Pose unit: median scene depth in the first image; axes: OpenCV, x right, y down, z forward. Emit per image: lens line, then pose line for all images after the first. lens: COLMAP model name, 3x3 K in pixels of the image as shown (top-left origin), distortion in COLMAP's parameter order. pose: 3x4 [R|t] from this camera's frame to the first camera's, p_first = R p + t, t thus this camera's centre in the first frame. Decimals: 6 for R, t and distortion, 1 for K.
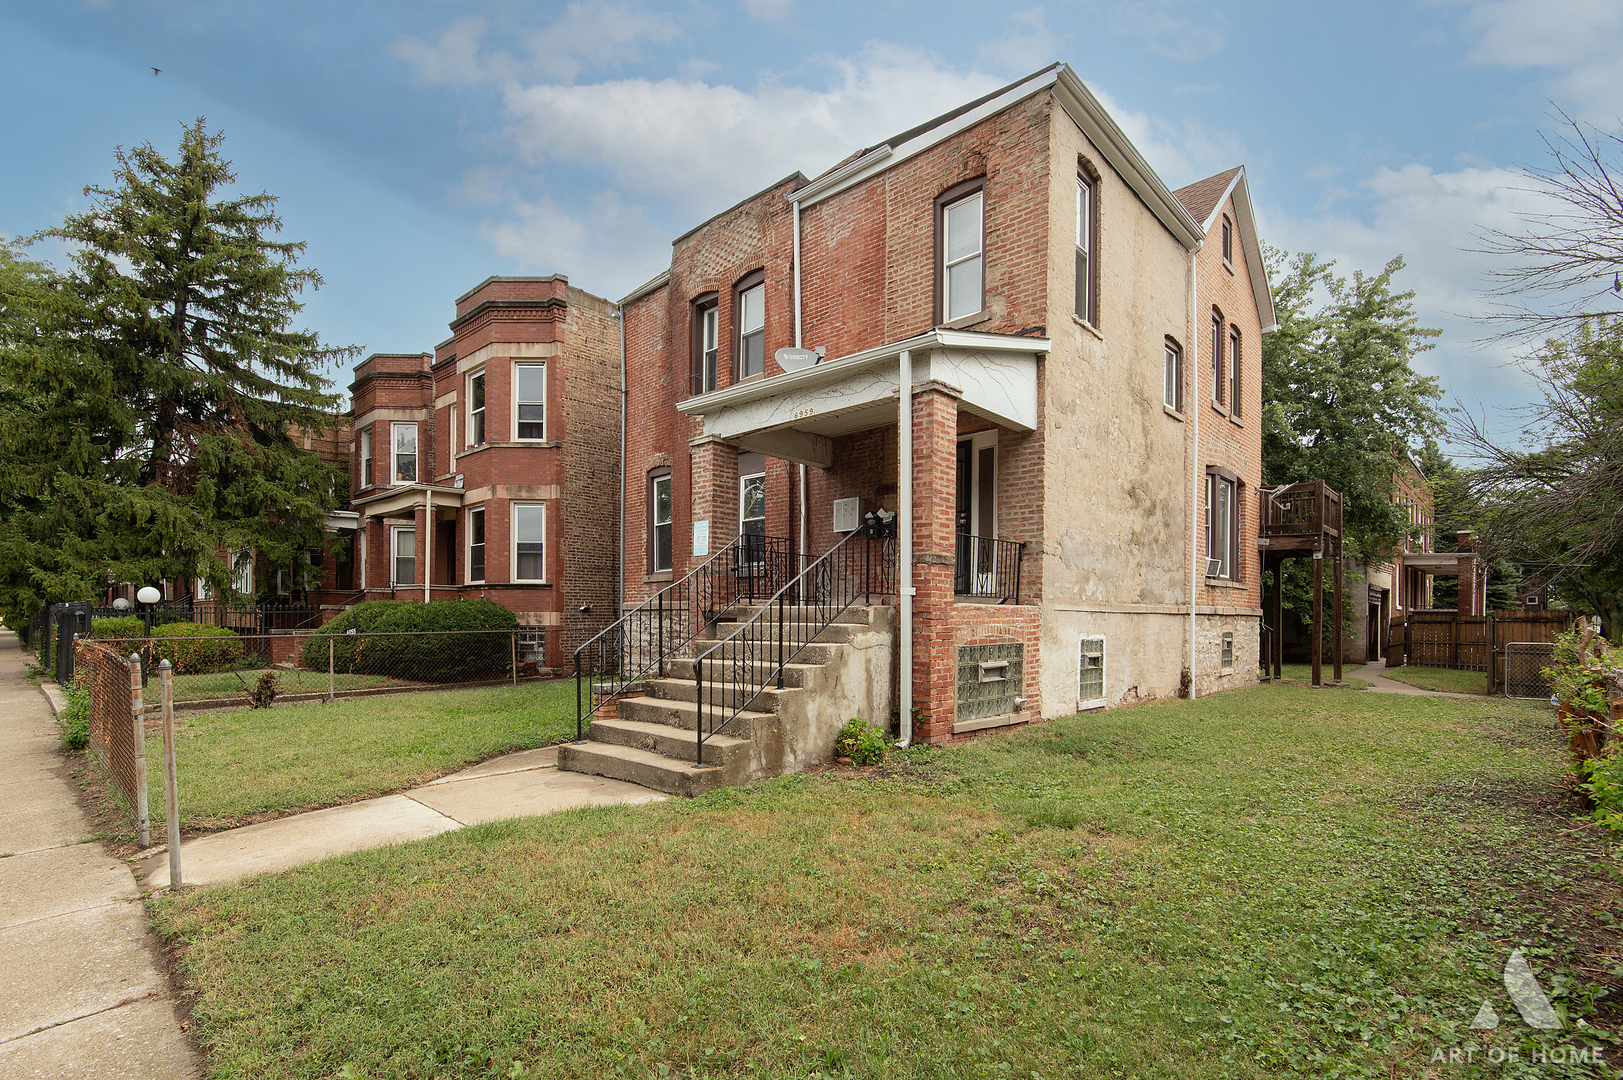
lens RADIAL K [[752.5, 0, 811.0], [0, 752.5, 616.3], [0, 0, 1]] dist [0.037000, -0.021690]
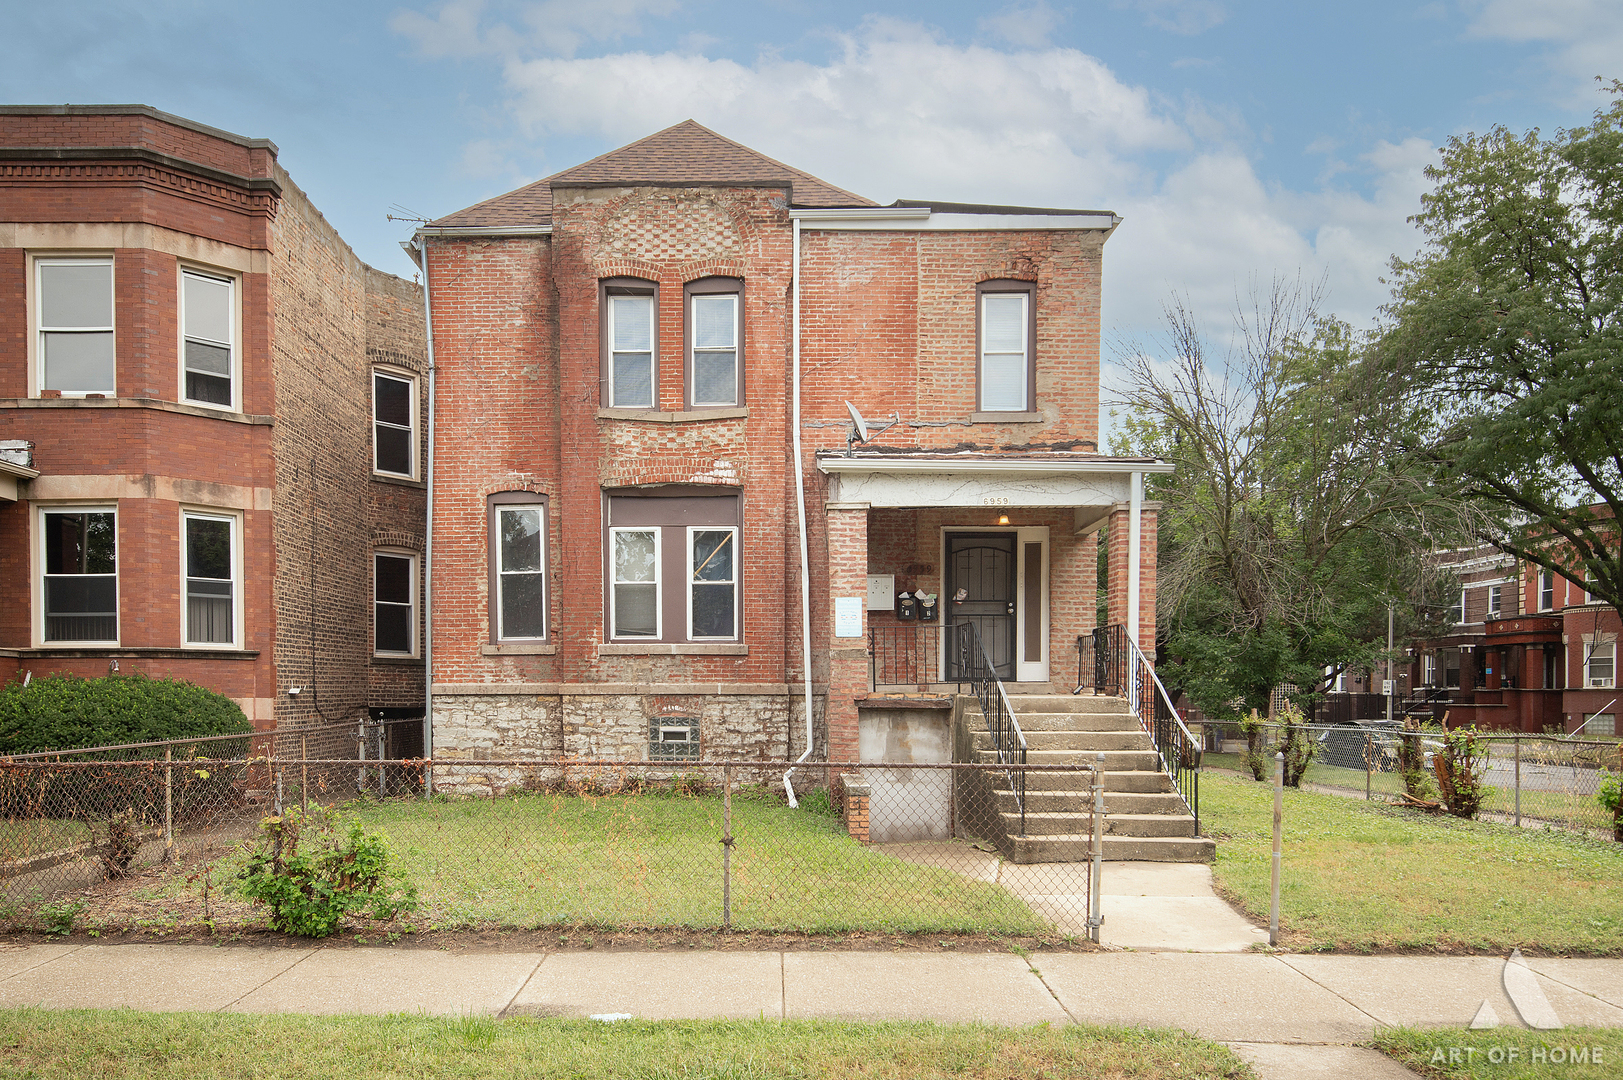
lens RADIAL K [[1149.2, 0, 788.2], [0, 1149.2, 686.5], [0, 0, 1]] dist [0.048360, -0.059610]
pose [[0.735321, -0.000357, 0.677719, -0.888538], [0.000448, 1.000000, 0.000040, -0.019543], [-0.677719, 0.000274, 0.735321, 0.048197]]
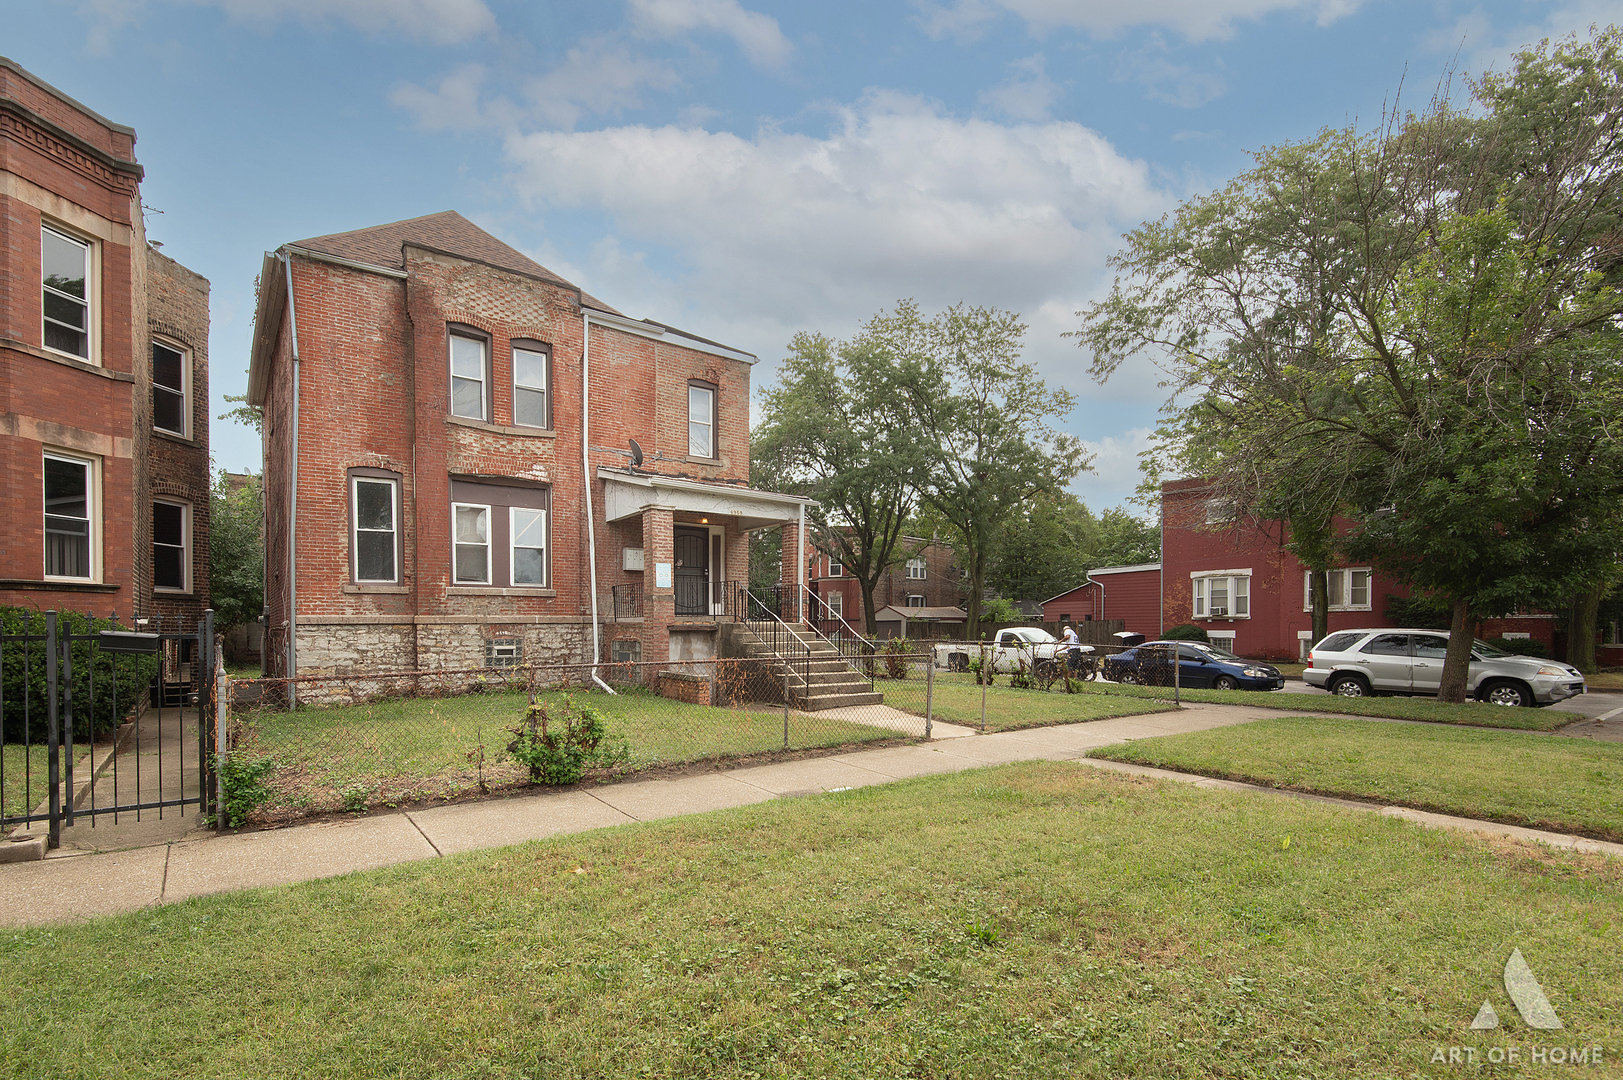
lens RADIAL K [[752.5, 0, 811.0], [0, 752.5, 616.3], [0, 0, 1]] dist [0.037000, -0.021690]
pose [[0.162129, 0.004384, 0.986760, -1.223858], [0.001368, 0.999988, -0.004668, -0.015727], [-0.986769, 0.002107, 0.162121, 0.394025]]
